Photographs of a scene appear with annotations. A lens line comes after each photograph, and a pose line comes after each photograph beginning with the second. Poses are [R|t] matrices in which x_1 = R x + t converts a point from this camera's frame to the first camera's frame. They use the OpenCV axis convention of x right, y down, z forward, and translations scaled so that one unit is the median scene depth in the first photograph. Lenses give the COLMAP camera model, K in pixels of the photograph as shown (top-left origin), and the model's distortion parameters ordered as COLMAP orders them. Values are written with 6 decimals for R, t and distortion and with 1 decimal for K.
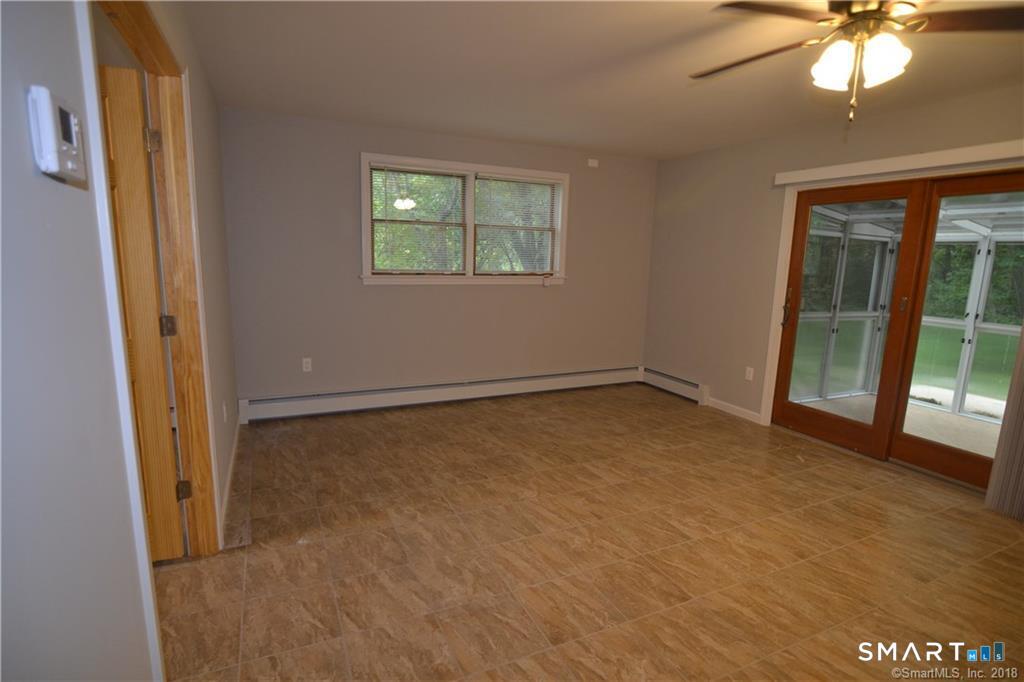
lens RADIAL K [[503.1, 0, 492.4], [0, 503.1, 341.4], [0, 0, 1]] dist [-0.018422, 0.000211]
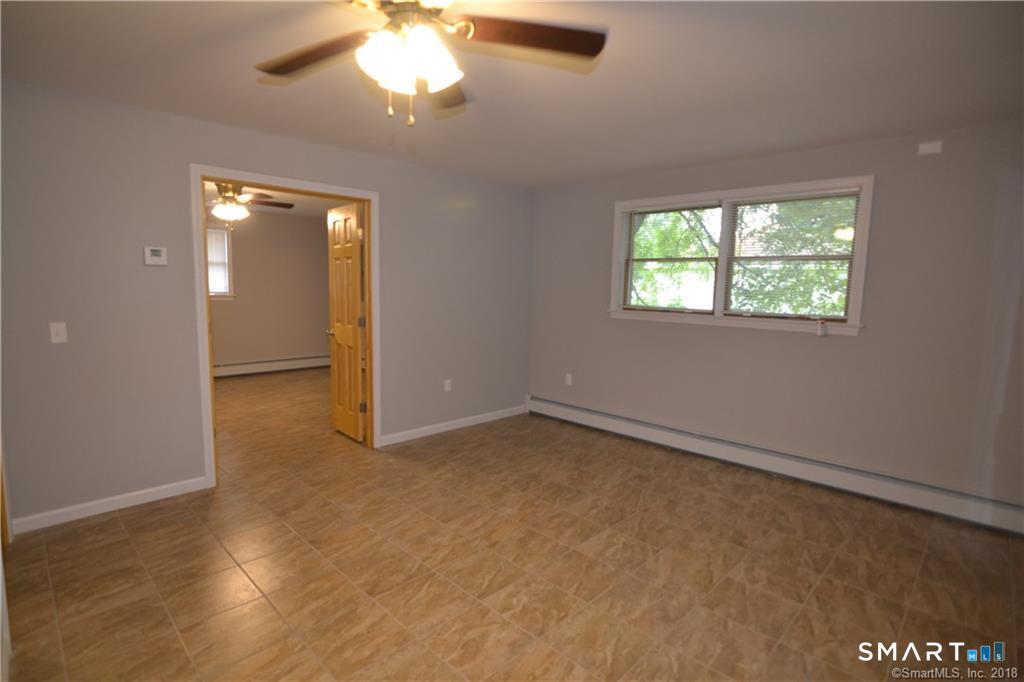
lens RADIAL K [[503.1, 0, 507.3], [0, 503.1, 340.8], [0, 0, 1]] dist [-0.018422, 0.000211]
pose [[0.366831, 0.085576, -0.926343, 0.905804], [-0.169558, 0.985231, 0.023871, -0.064851], [0.914705, 0.148312, 0.375923, 0.484903]]
